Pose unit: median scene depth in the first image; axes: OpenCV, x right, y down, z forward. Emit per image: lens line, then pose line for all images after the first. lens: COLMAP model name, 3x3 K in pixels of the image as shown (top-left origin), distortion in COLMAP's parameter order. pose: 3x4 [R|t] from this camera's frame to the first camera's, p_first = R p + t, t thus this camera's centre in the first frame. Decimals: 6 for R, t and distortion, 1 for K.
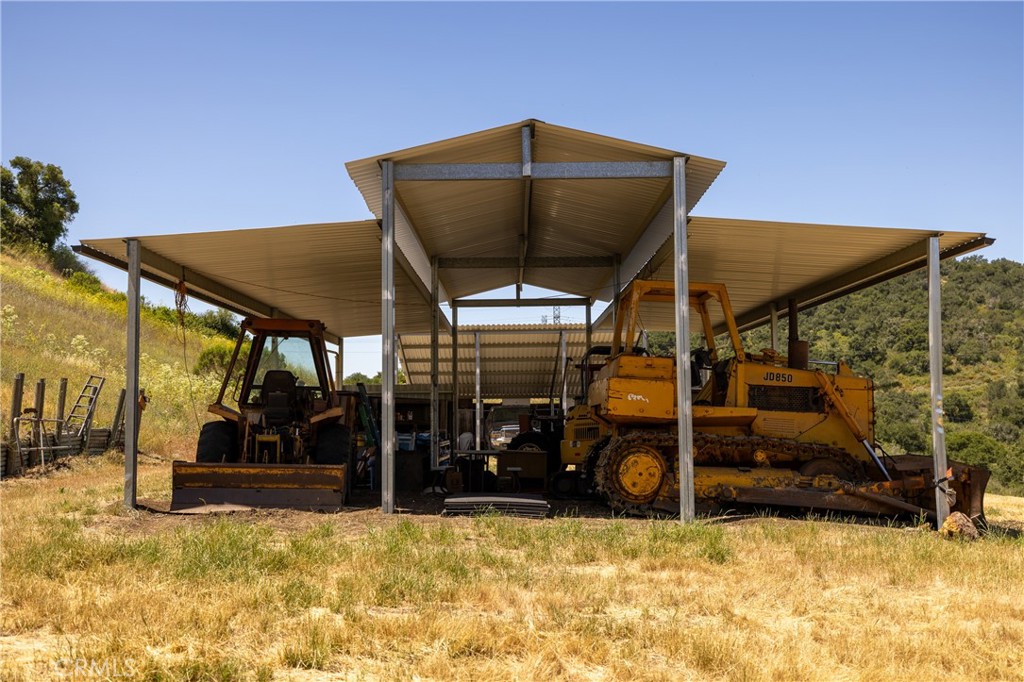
lens RADIAL K [[986.0, 0, 508.4], [0, 986.0, 345.2], [0, 0, 1]] dist [0.000029, 0.000000]
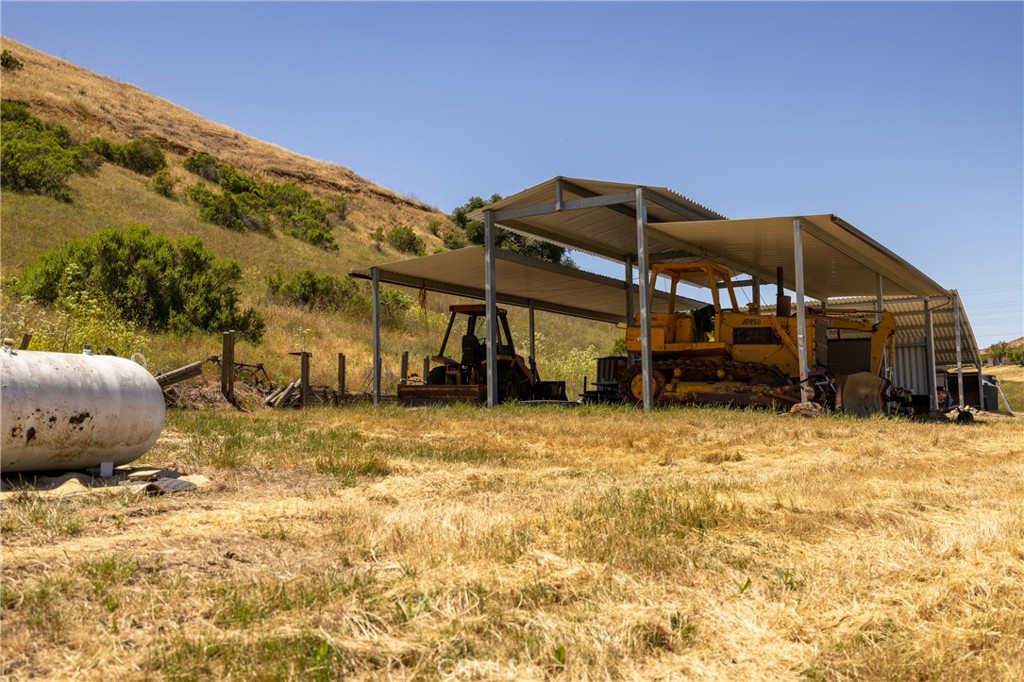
lens RADIAL K [[986.0, 0, 513.9], [0, 986.0, 337.8], [0, 0, 1]] dist [0.000029, 0.000000]
pose [[0.872315, -0.047986, -0.486584, 0.690024], [0.046255, 0.998808, -0.015577, 0.063879], [0.486752, -0.008919, 0.873495, -0.463959]]
